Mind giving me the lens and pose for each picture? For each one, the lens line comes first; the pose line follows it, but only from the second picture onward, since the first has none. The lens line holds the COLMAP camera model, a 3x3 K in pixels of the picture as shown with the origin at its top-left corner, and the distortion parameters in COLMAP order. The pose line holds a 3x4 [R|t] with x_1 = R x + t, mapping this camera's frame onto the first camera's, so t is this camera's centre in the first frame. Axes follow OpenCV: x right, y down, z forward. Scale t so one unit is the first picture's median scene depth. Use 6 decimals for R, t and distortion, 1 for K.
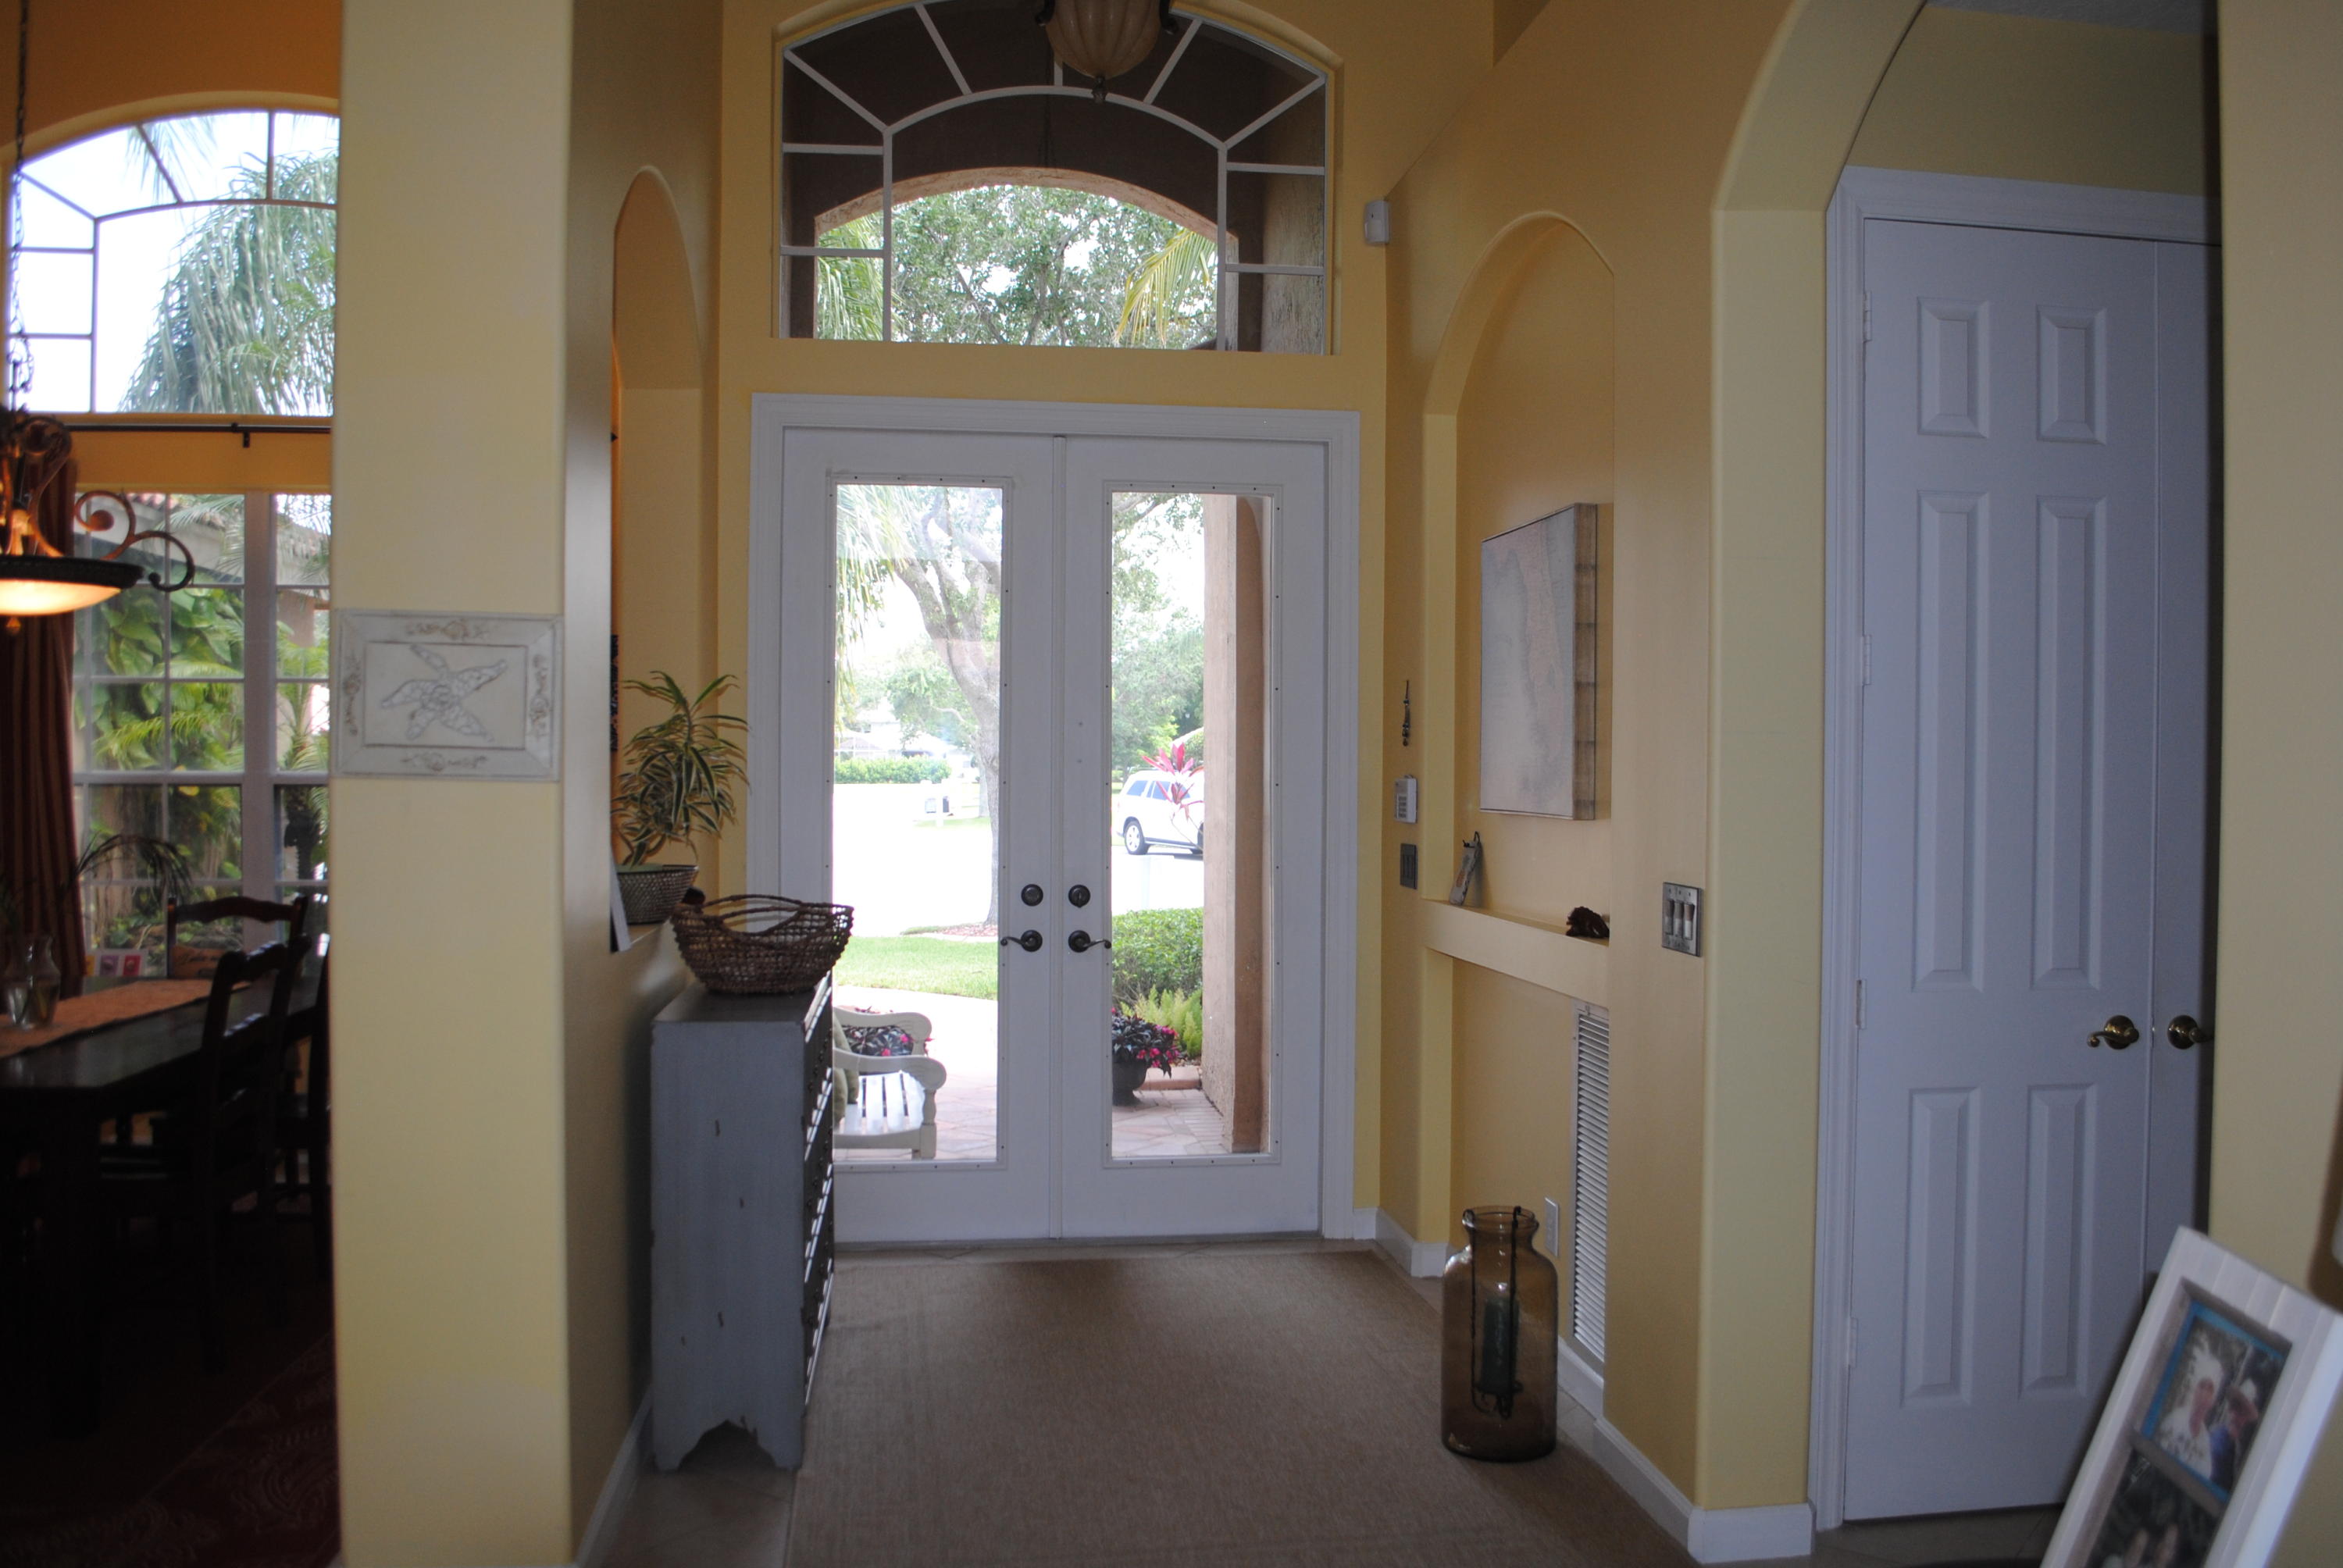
lens RADIAL K [[1879.6, 0, 1166.9], [0, 1879.6, 785.3], [0, 0, 1]] dist [-0.078395, 0.004777]
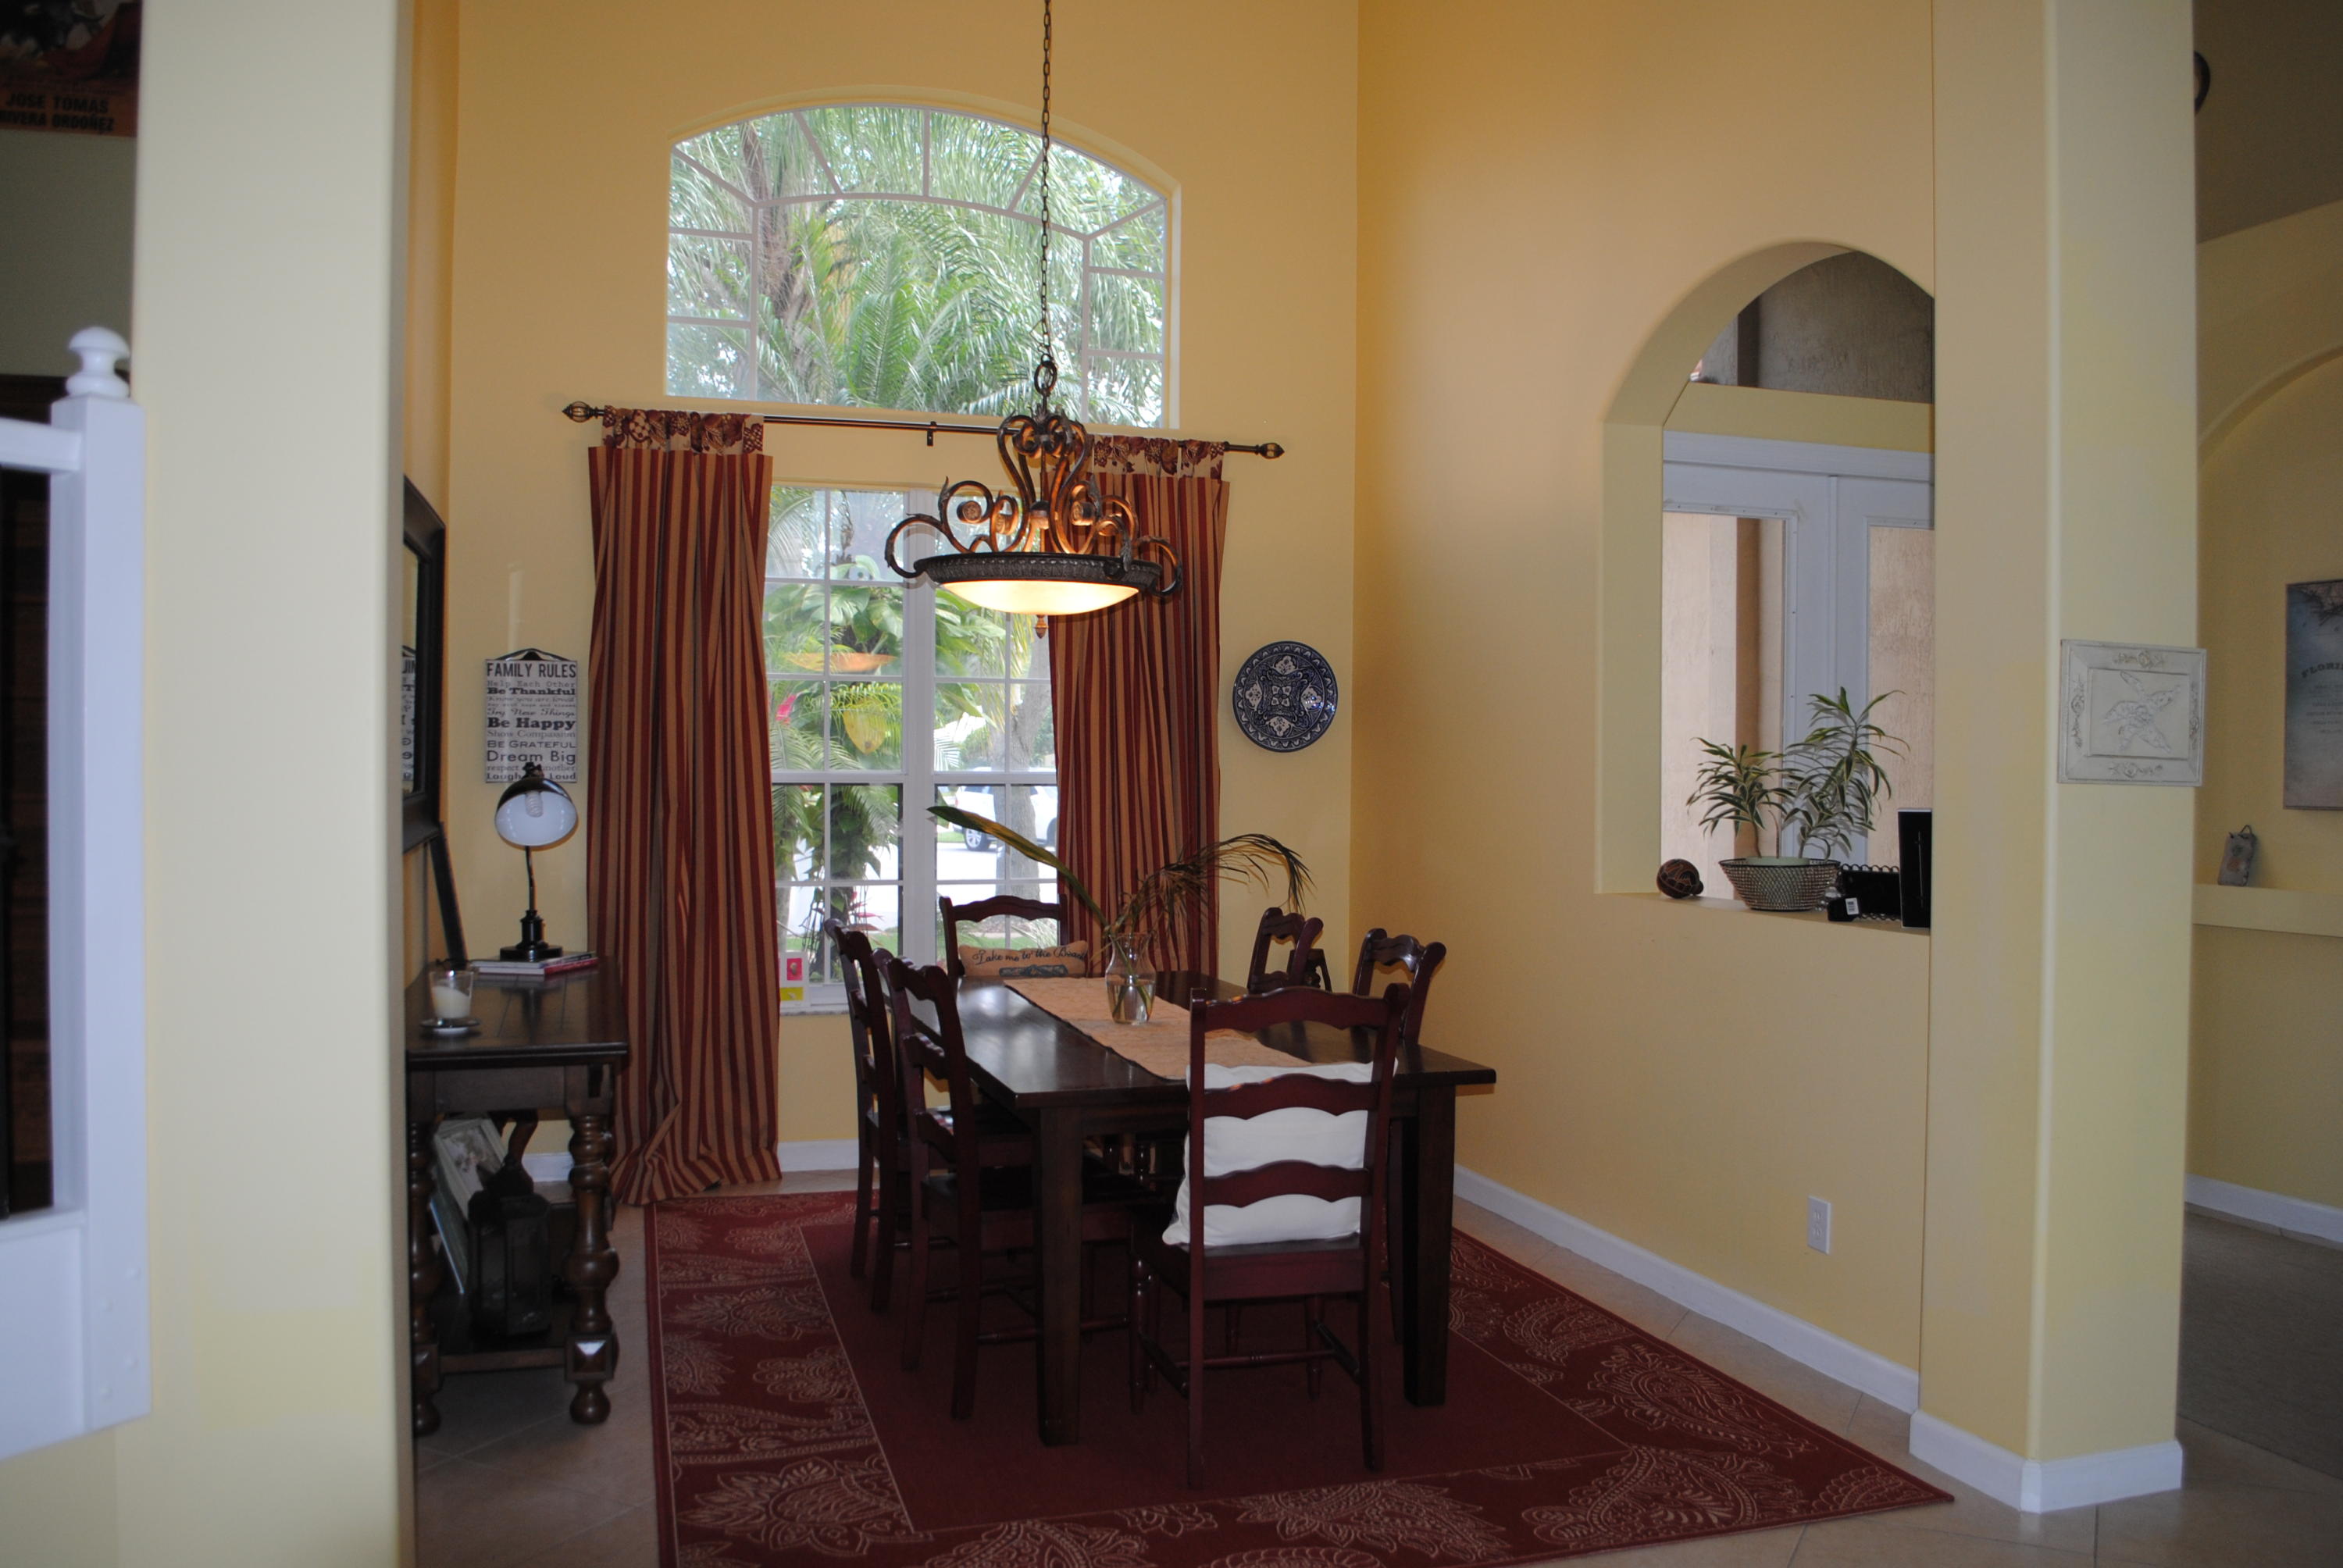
lens RADIAL K [[1879.6, 0, 1179.1], [0, 1879.6, 784.6], [0, 0, 1]] dist [-0.078395, 0.004777]
pose [[0.983078, -0.001125, 0.183184, -1.211082], [0.000562, 0.999995, 0.003127, -0.006998], [-0.183187, -0.002971, 0.983074, -0.050889]]
